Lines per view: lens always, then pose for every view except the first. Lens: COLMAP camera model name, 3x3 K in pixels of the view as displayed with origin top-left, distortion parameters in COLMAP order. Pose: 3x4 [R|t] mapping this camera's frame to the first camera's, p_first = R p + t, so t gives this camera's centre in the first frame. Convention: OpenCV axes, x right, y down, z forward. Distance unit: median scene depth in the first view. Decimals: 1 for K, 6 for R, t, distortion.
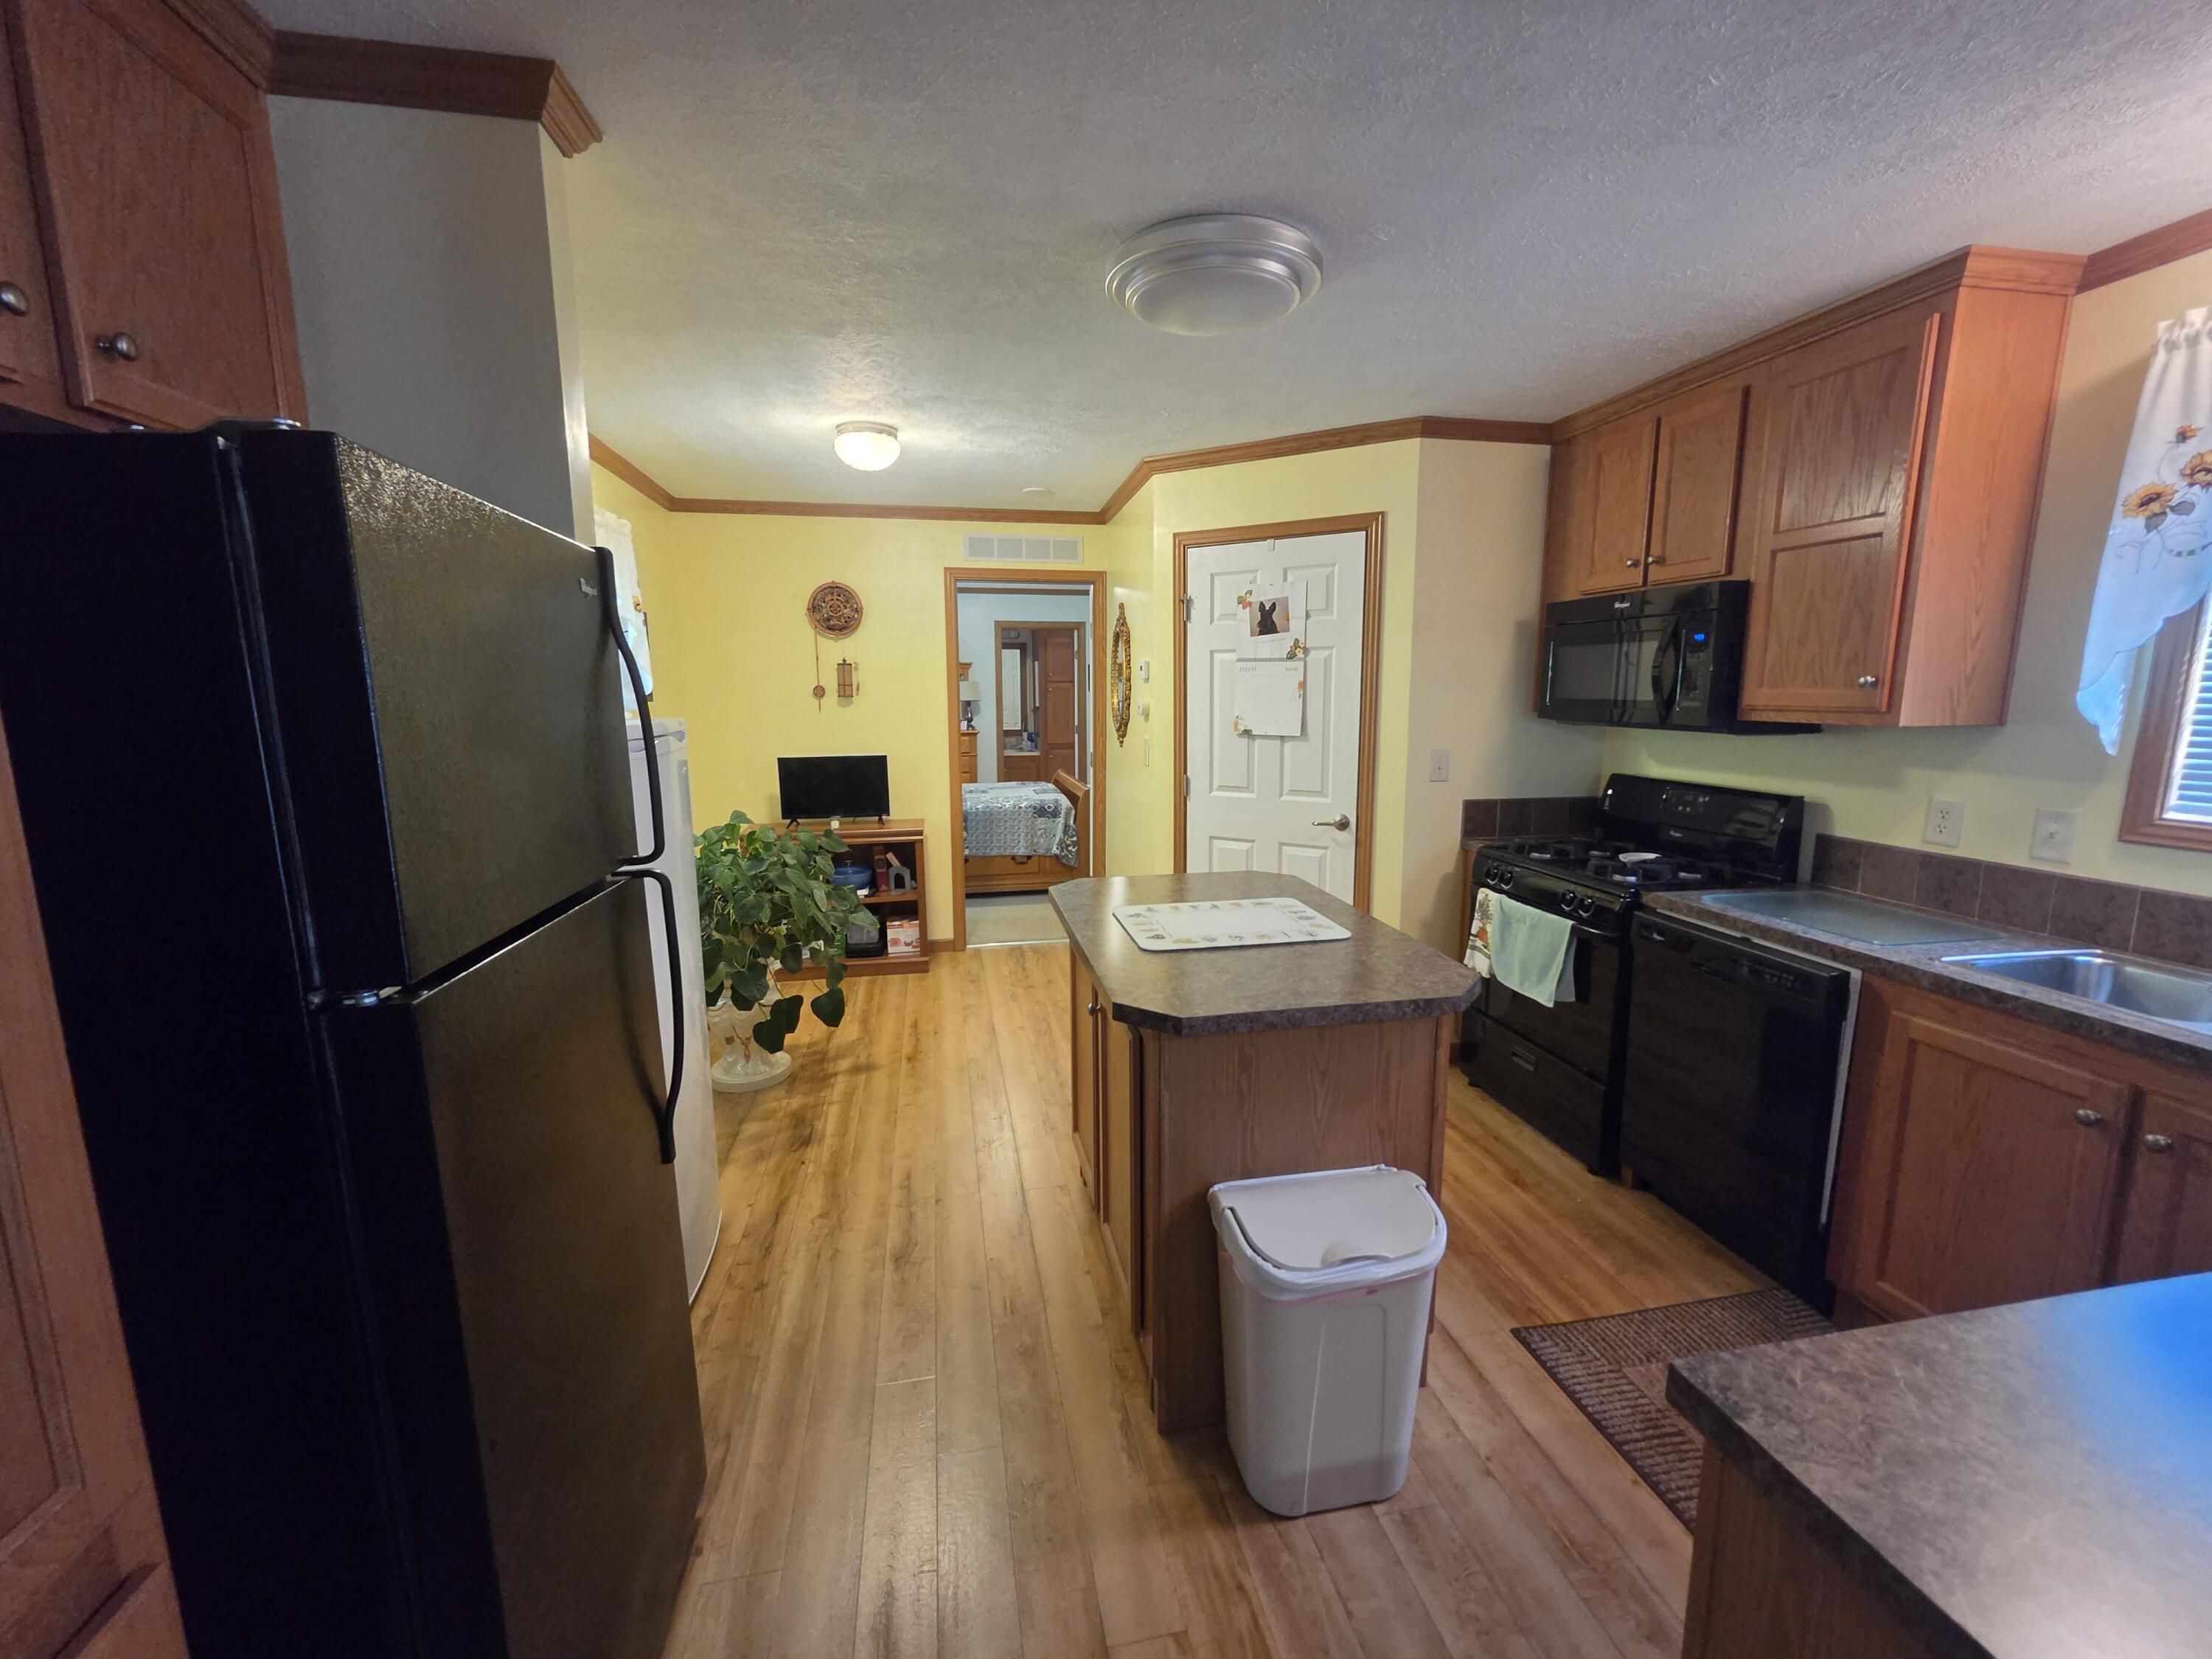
lens RADIAL K [[924.7, 0, 1119.0], [0, 924.7, 840.1], [0, 0, 1]] dist [-0.002556, 0.005833]
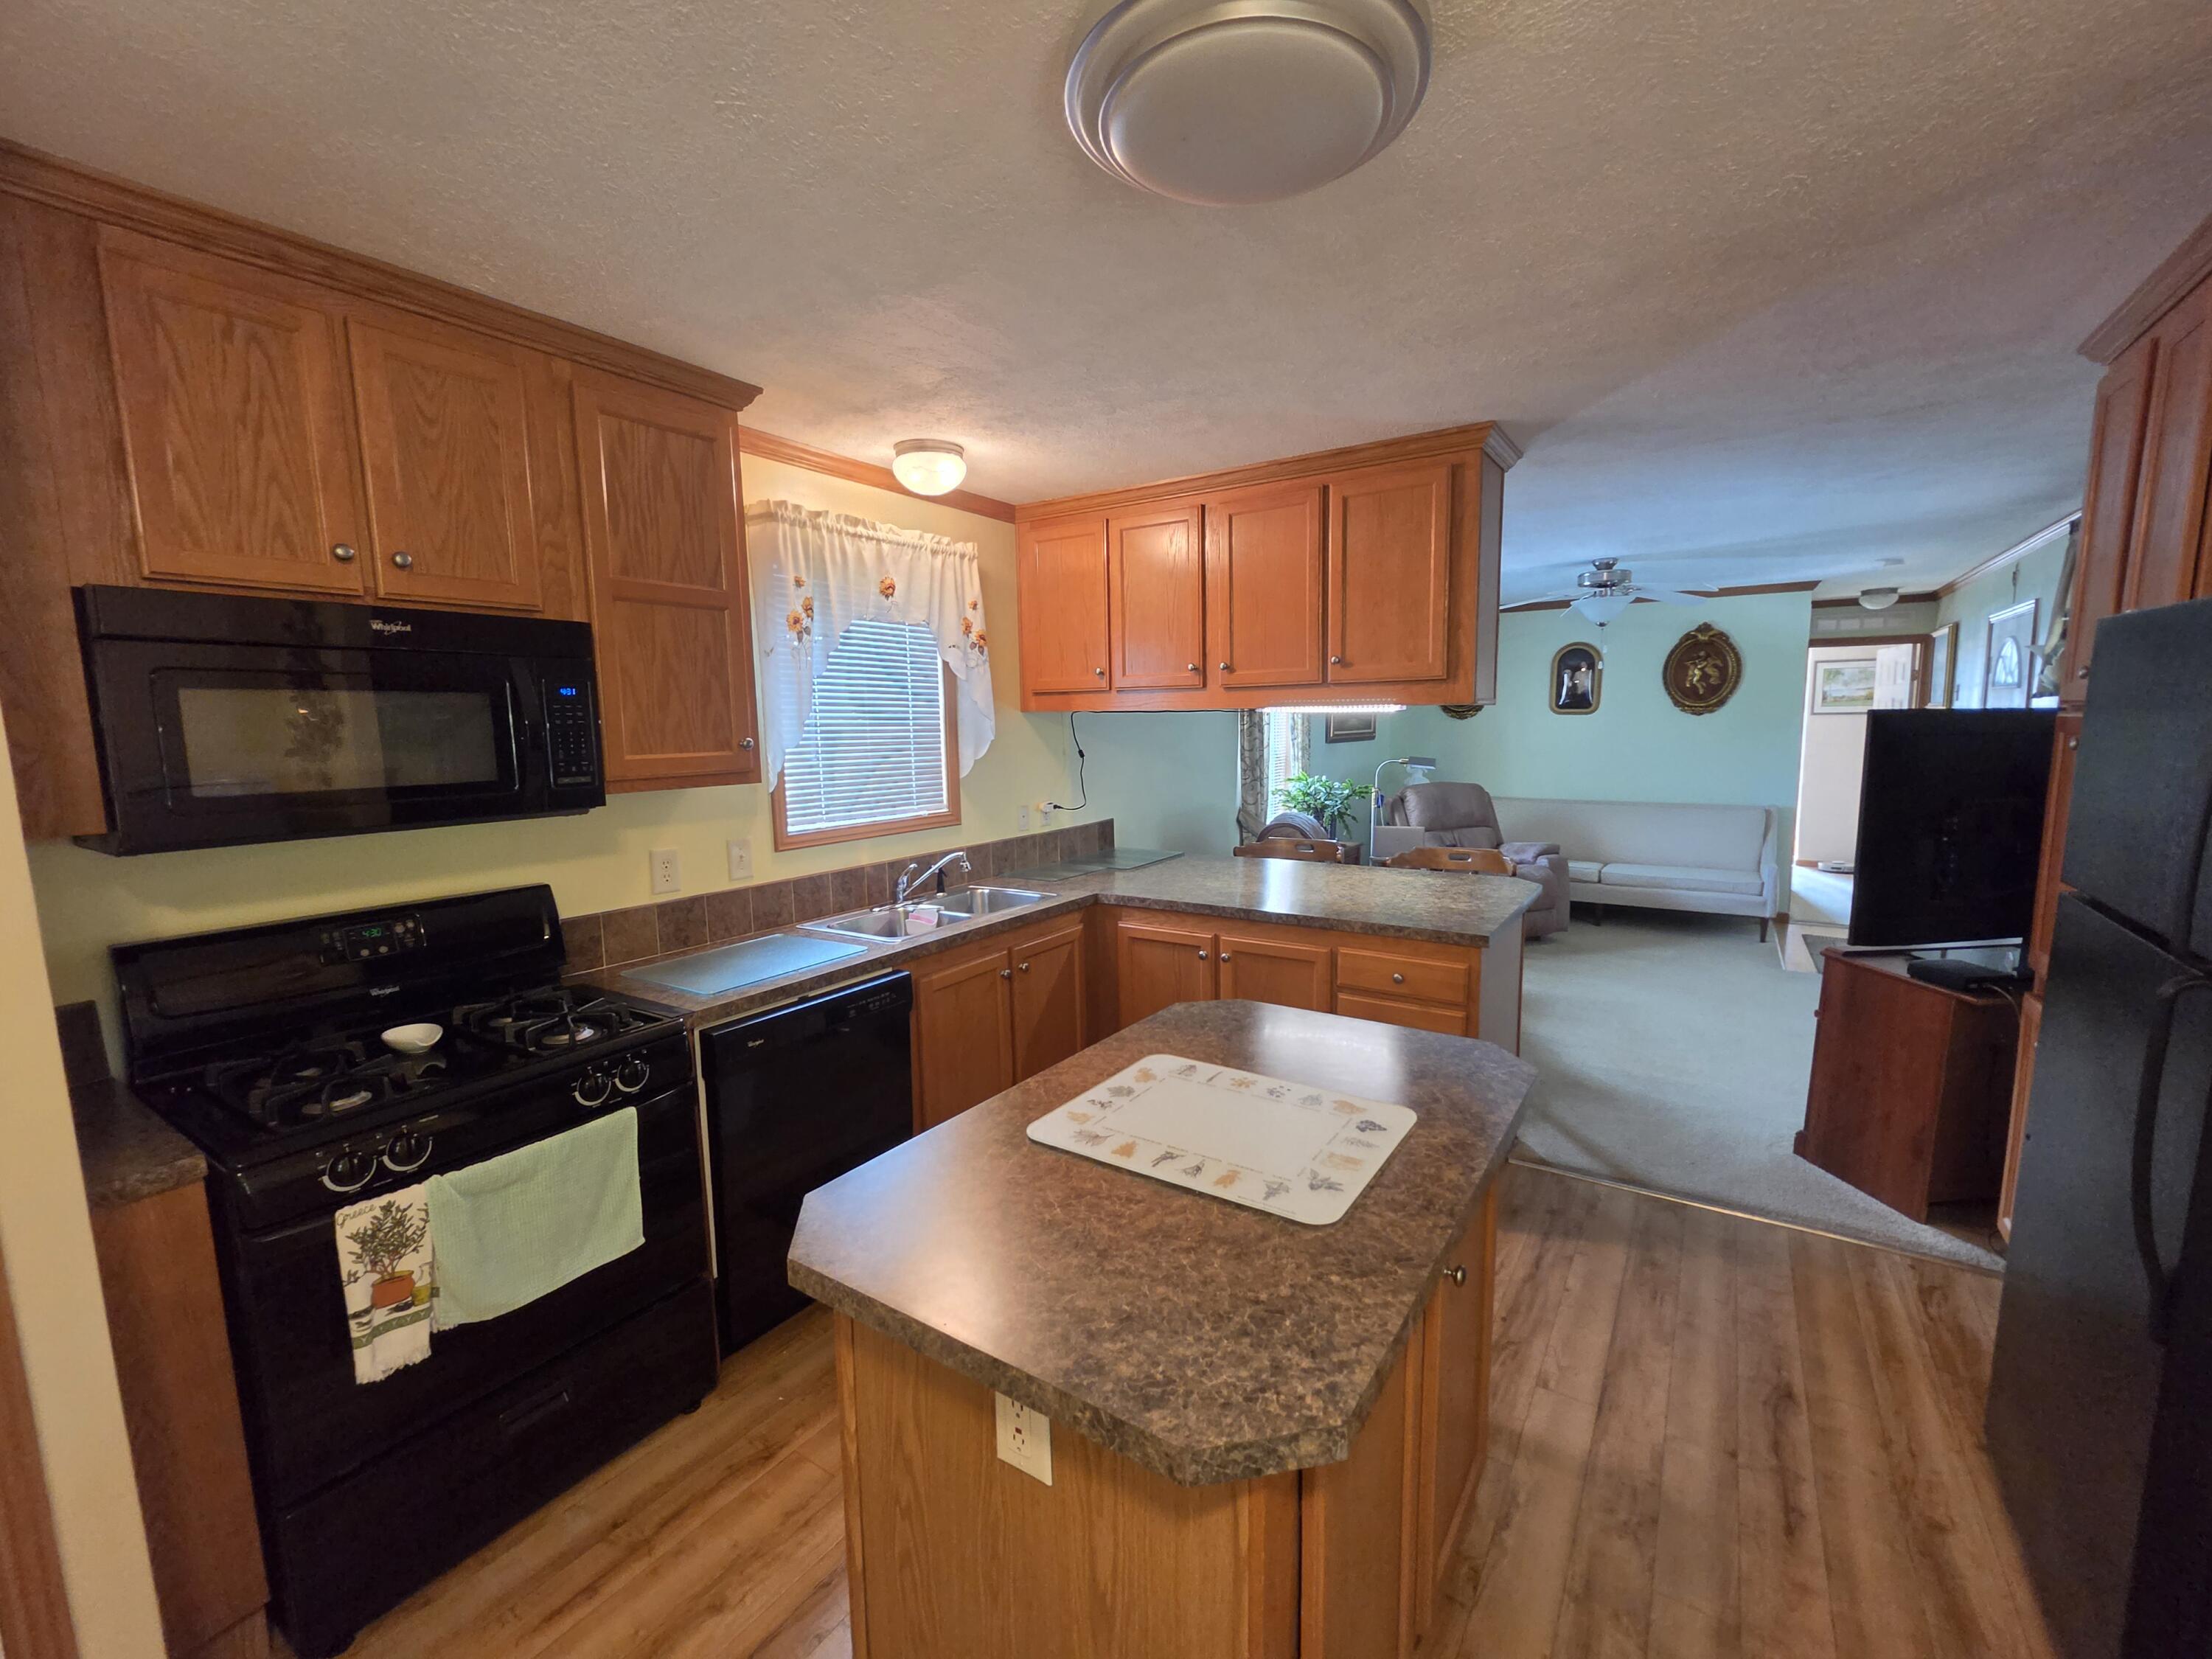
lens RADIAL K [[918.3, 0, 1125.9], [0, 918.3, 829.6], [0, 0, 1]] dist [-0.000922, 0.000126]
pose [[-0.713645, -0.073566, 0.696634, -0.243564], [0.129988, 0.963292, 0.234888, -0.245455], [-0.688341, 0.258180, -0.677886, 1.317001]]
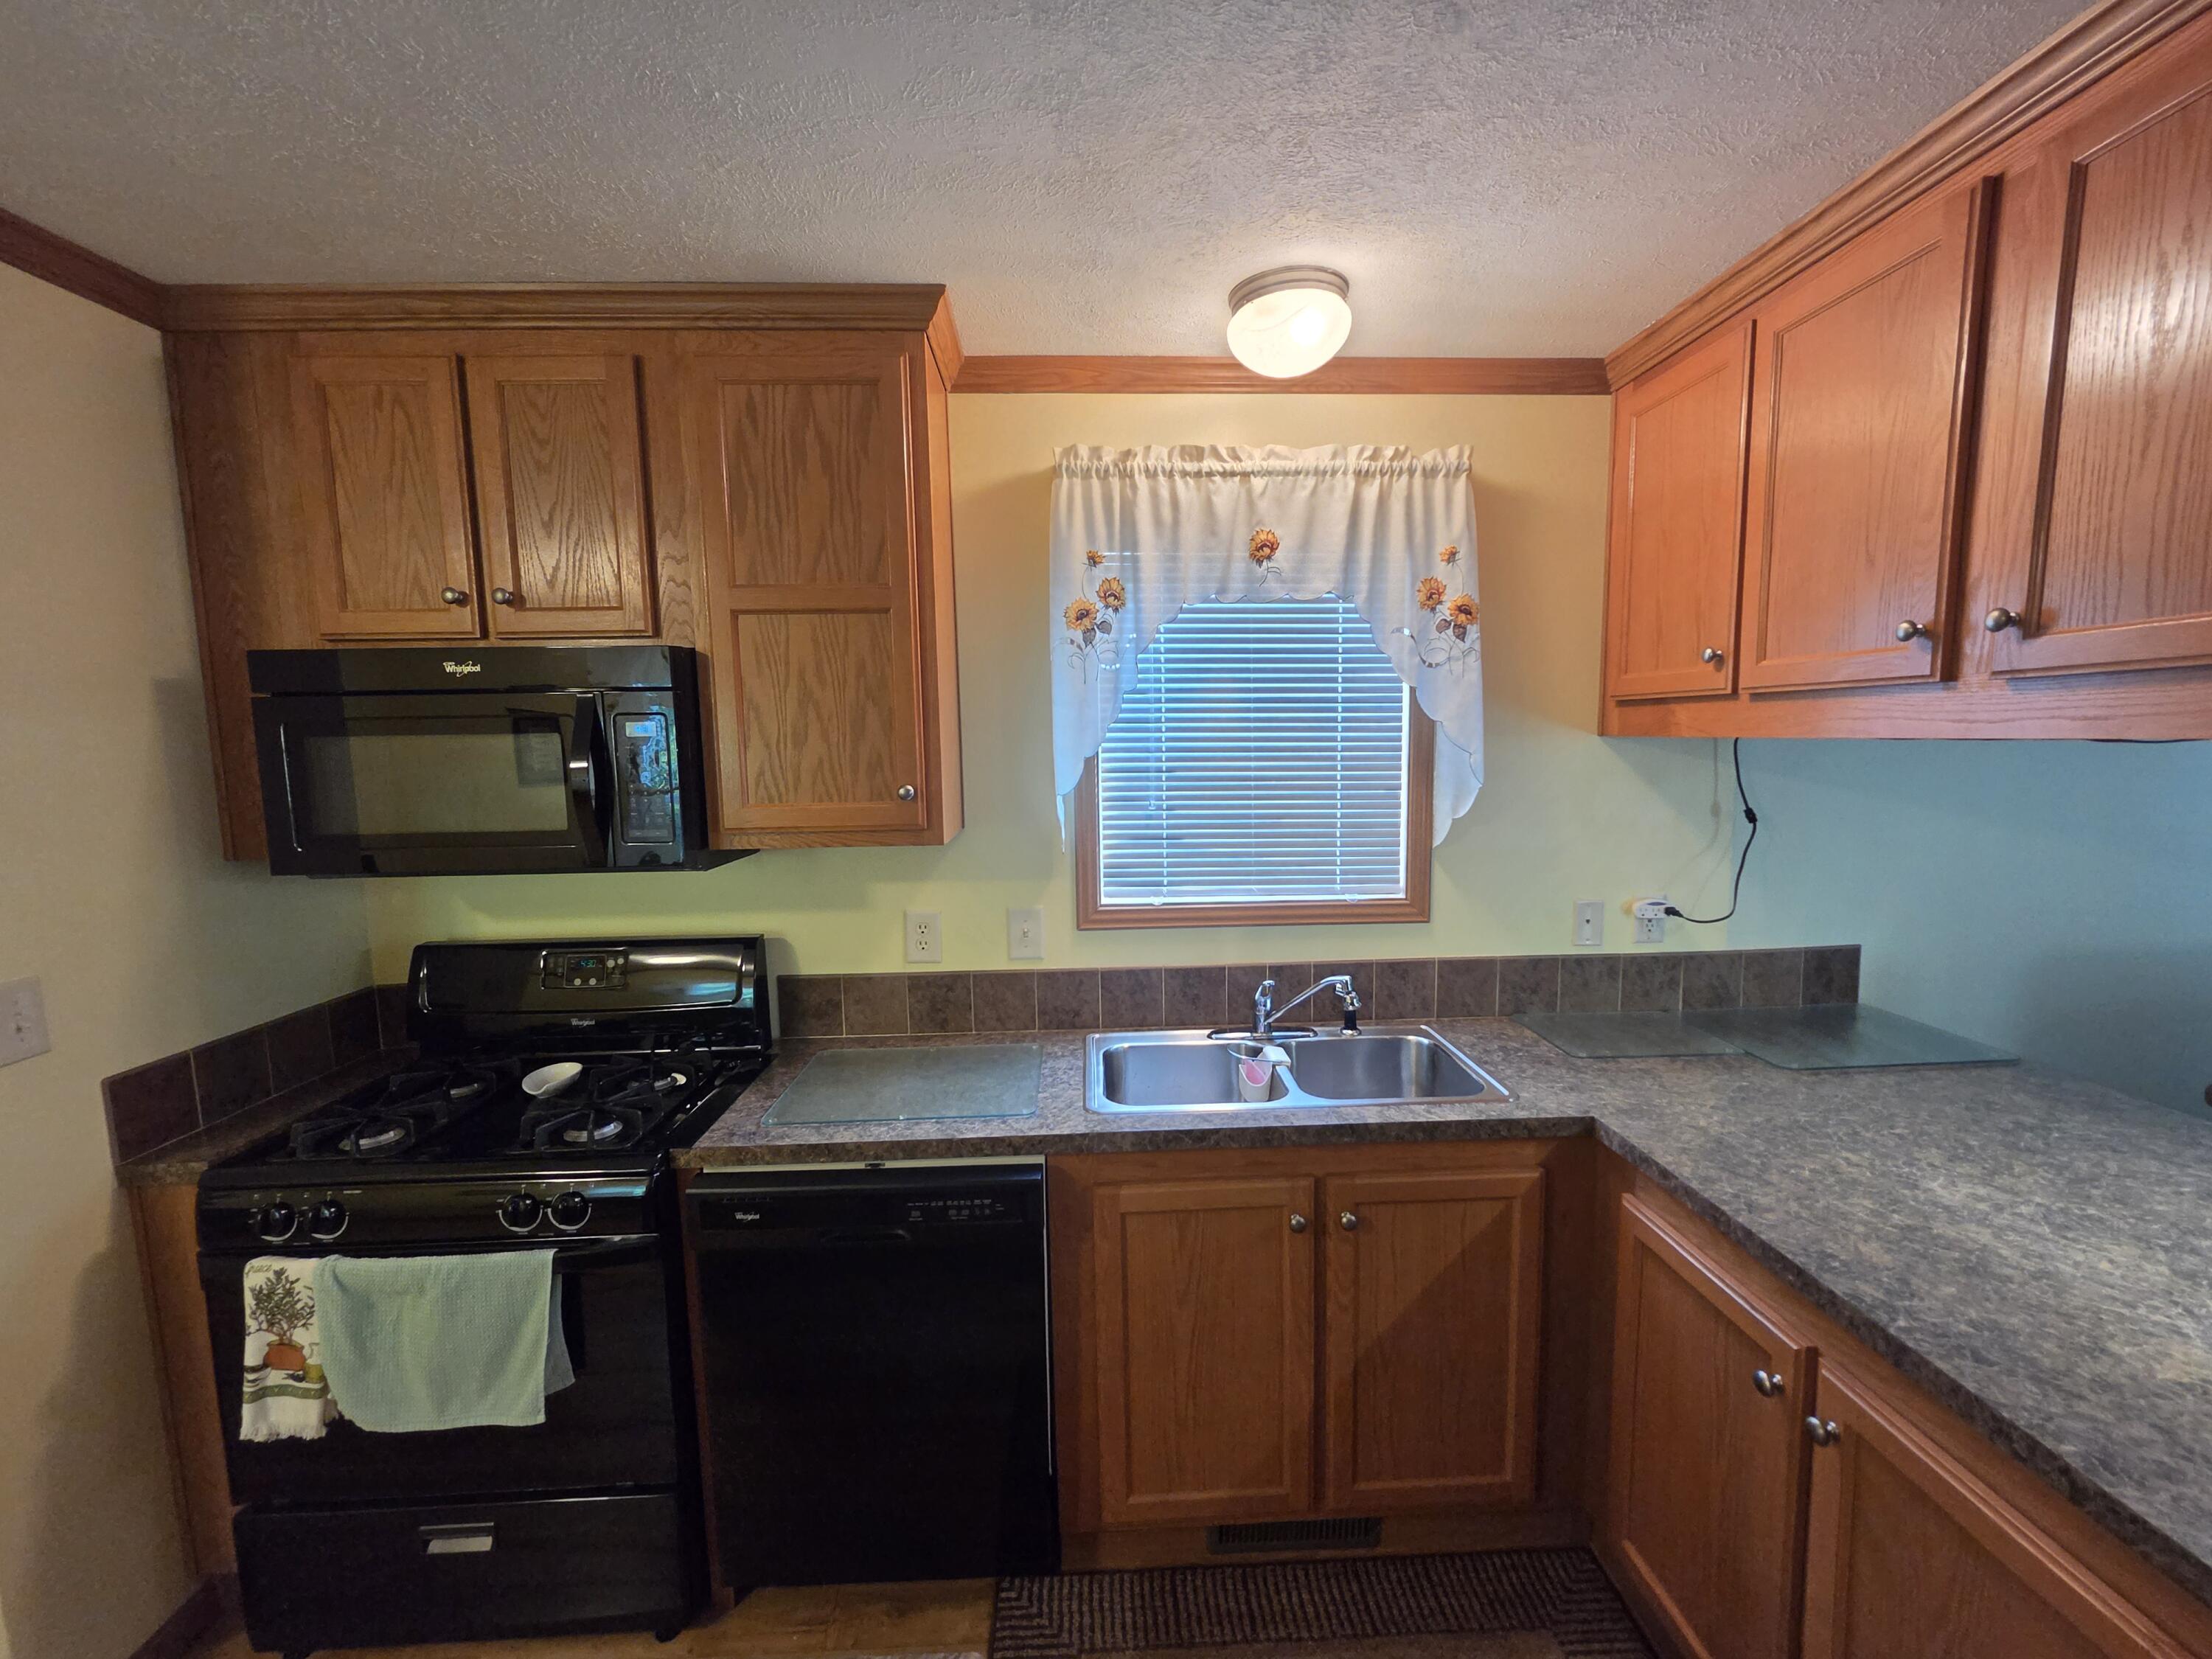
lens RADIAL K [[914.3, 0, 1118.9], [0, 914.3, 836.7], [0, 0, 1]] dist [-0.002820, 0.000270]
pose [[0.157889, -0.111533, 0.981138, 0.056727], [0.176850, 0.980730, 0.083027, -0.152167], [-0.971491, 0.160405, 0.174571, 0.628451]]
